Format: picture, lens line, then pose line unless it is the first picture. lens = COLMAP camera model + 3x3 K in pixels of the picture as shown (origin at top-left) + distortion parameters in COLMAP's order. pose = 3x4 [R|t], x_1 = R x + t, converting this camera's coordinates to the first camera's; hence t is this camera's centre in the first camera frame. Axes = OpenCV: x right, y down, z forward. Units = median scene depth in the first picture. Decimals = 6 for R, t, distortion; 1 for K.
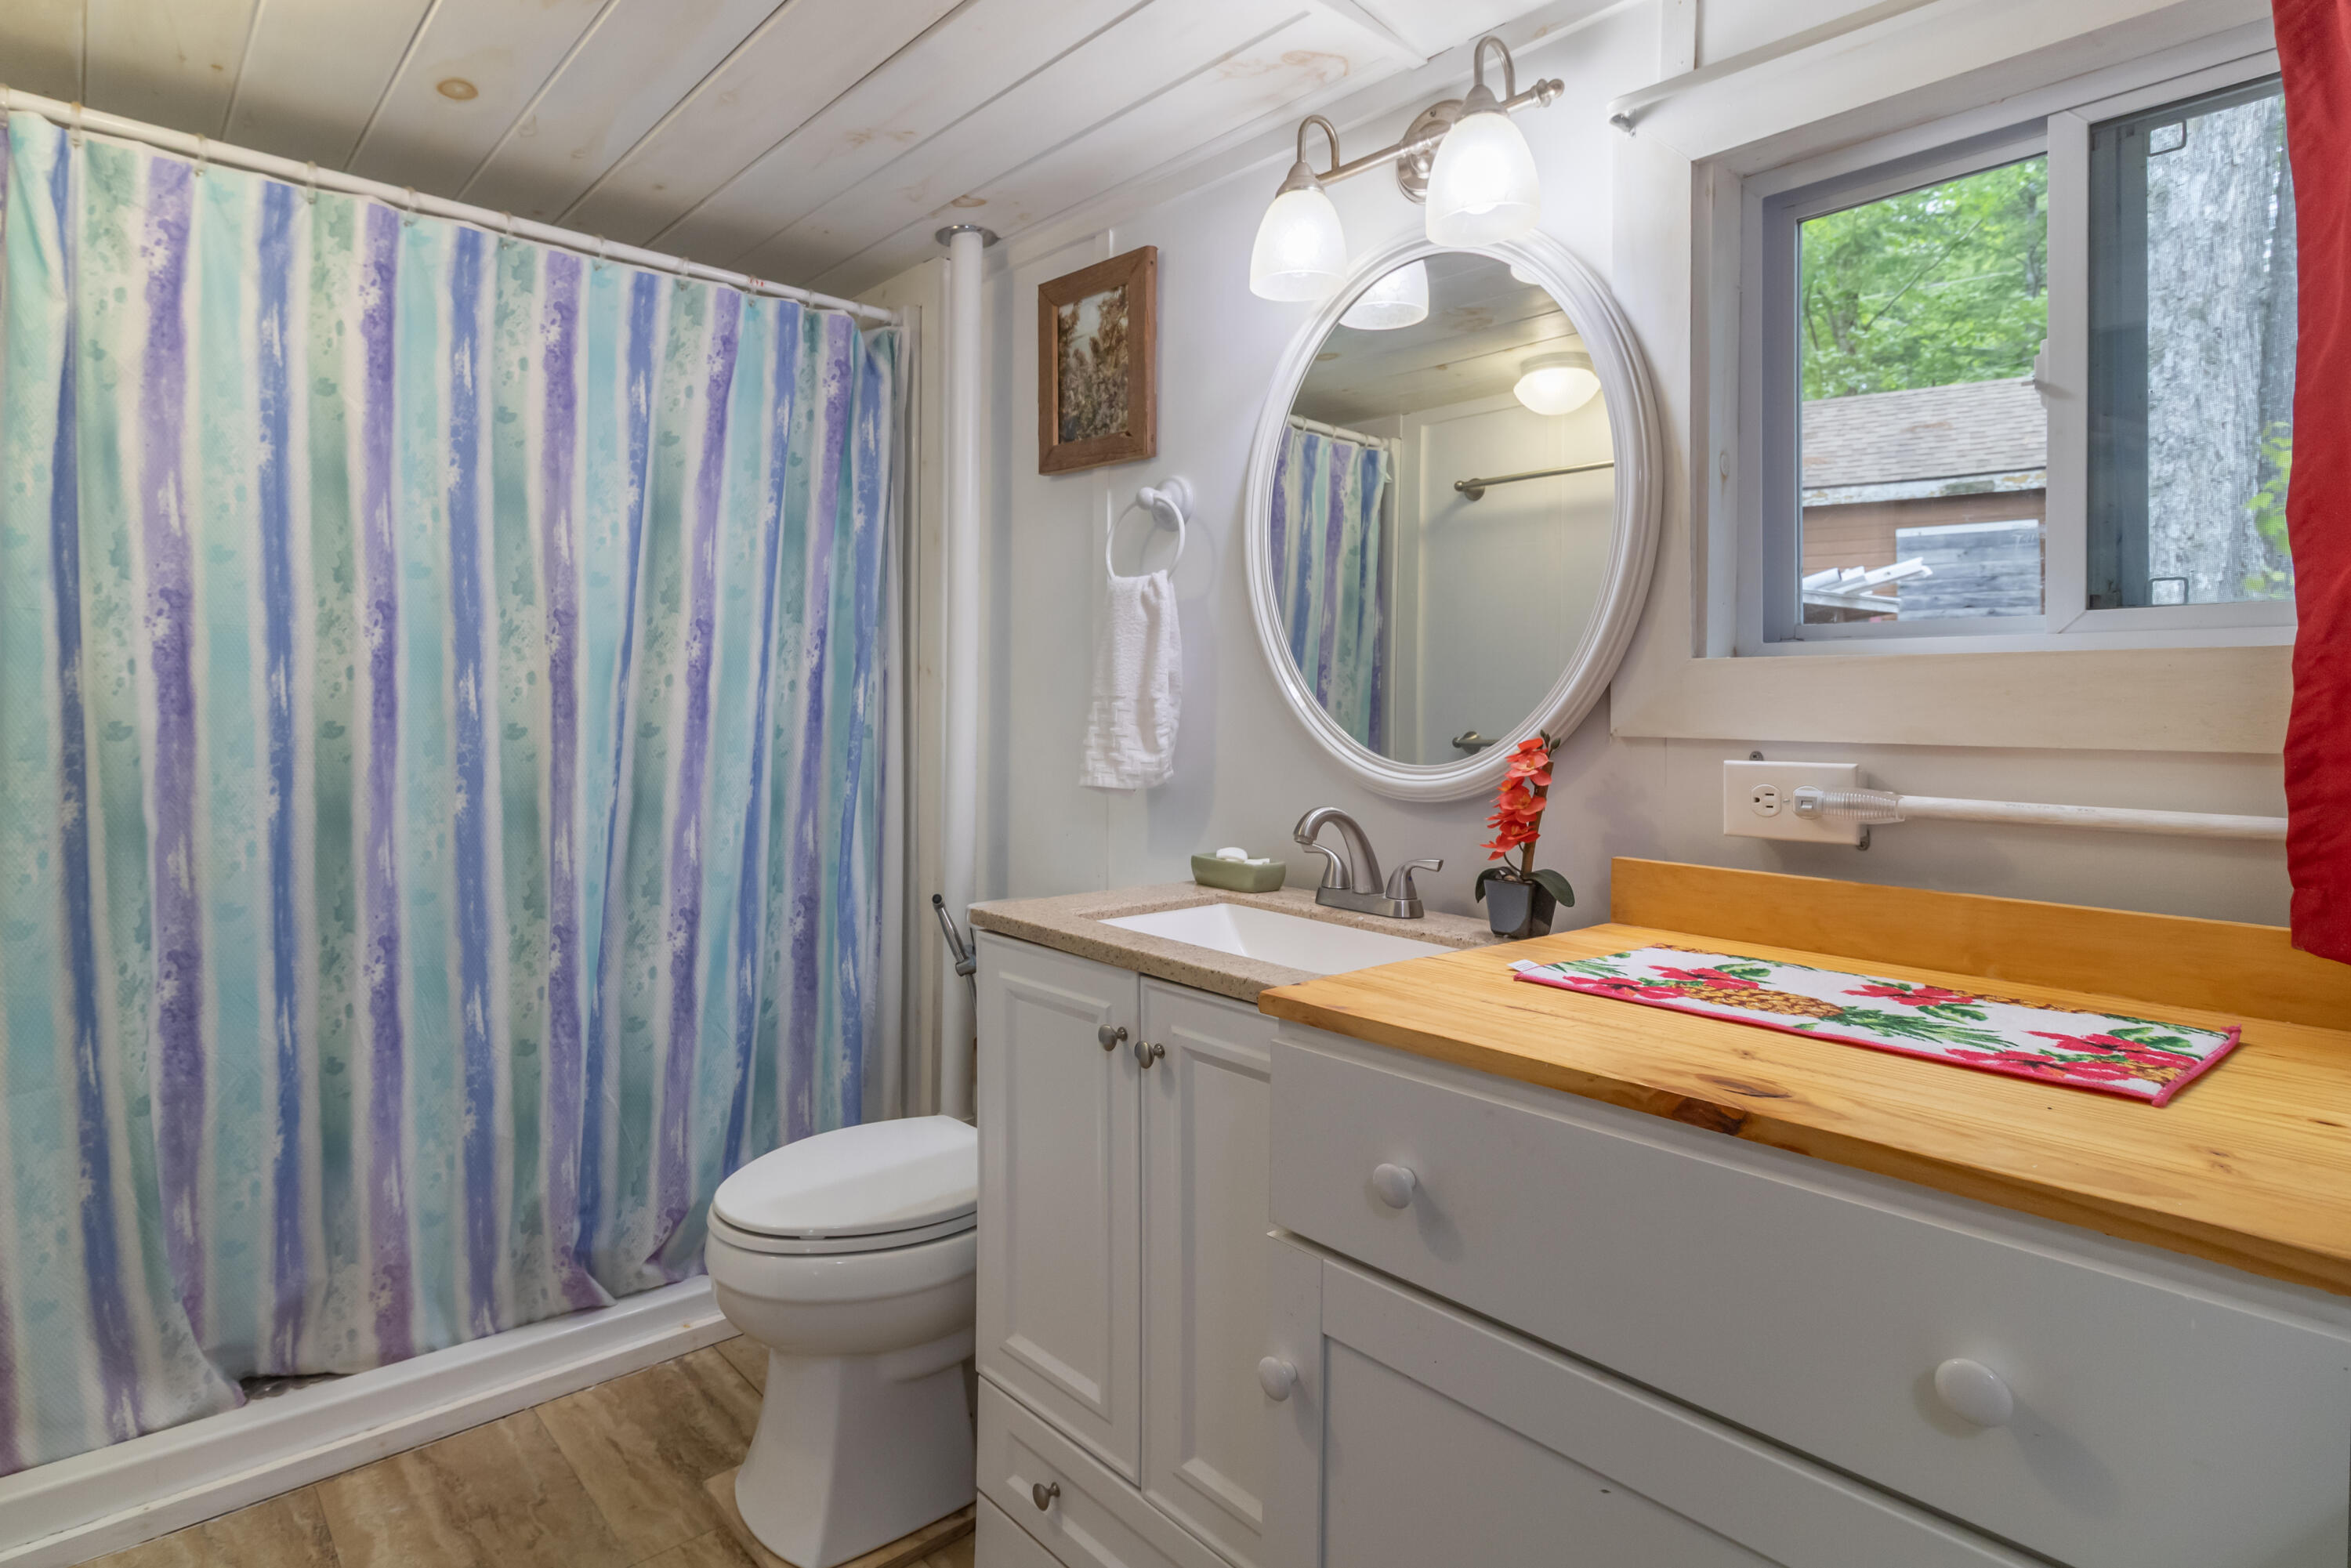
lens RADIAL K [[1129.0, 0, 1120.0], [0, 1129.0, 713.8], [0, 0, 1]] dist [0.005294, 0.000715]
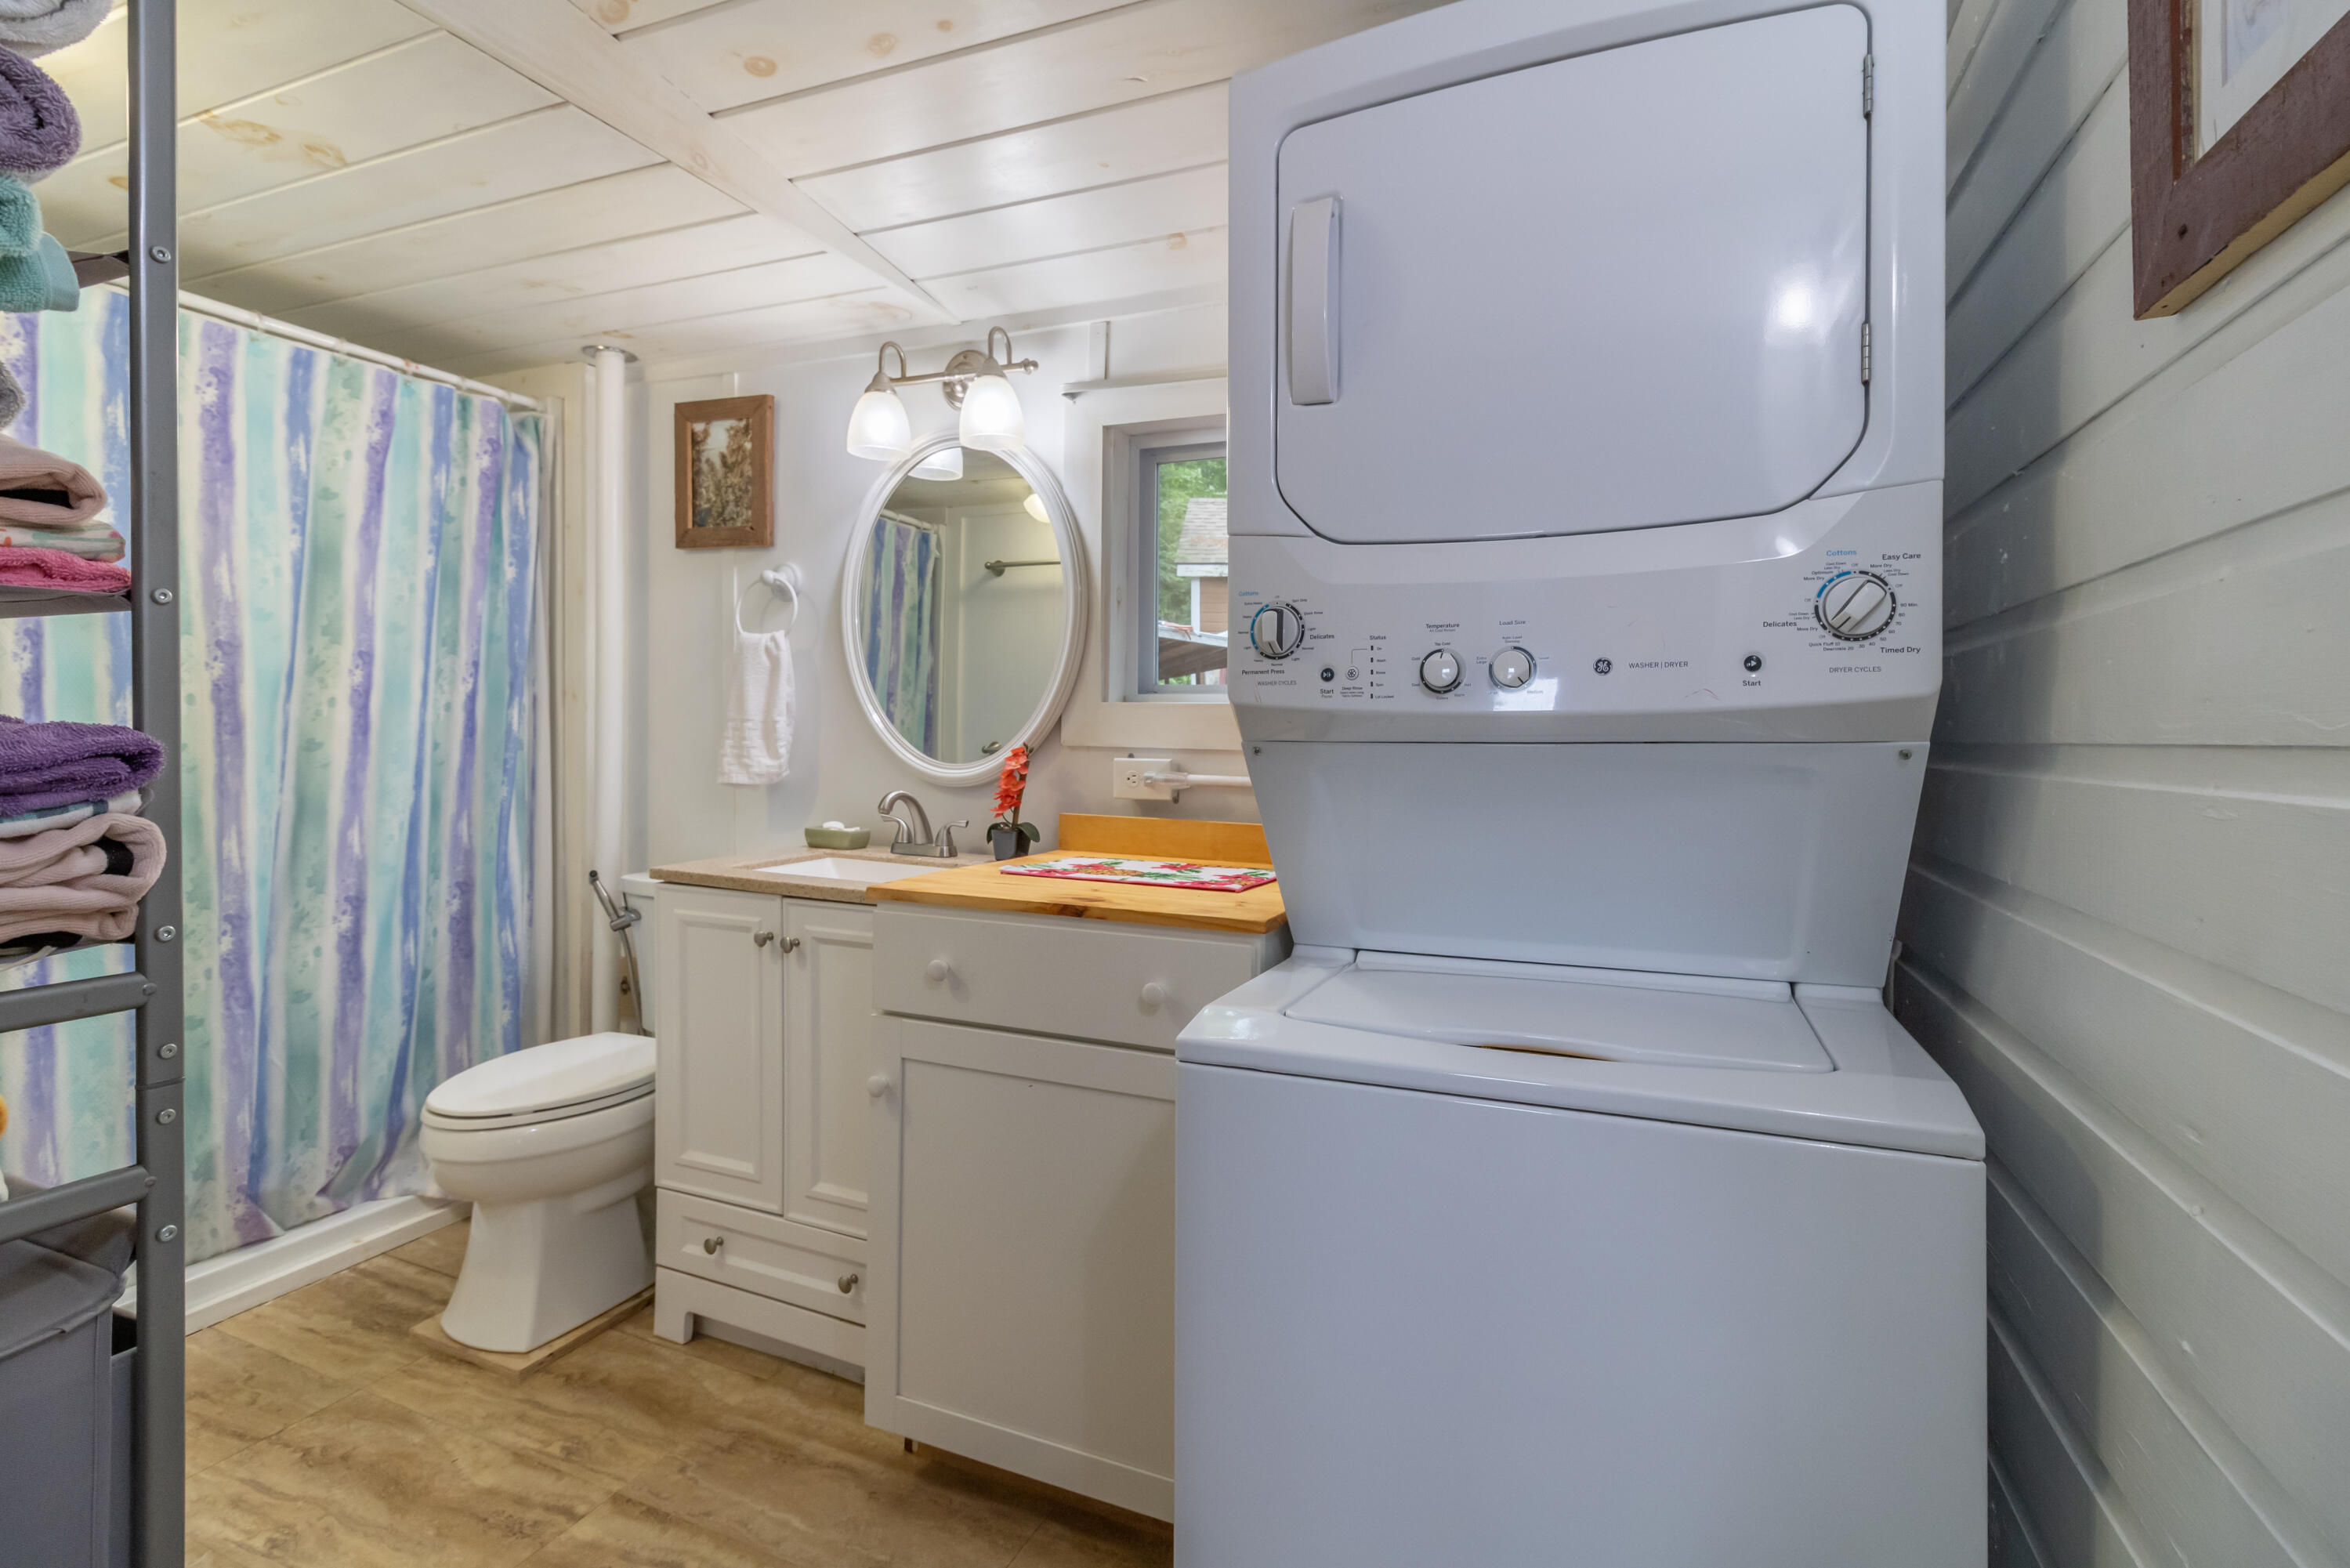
lens RADIAL K [[1128.6, 0, 1119.5], [0, 1128.6, 713.8], [0, 0, 1]] dist [0.005294, 0.000715]
pose [[0.924099, 0.004183, 0.382131, -0.099026], [-0.001381, 0.999970, -0.007606, -0.010479], [-0.382151, 0.006501, 0.924077, -0.425260]]
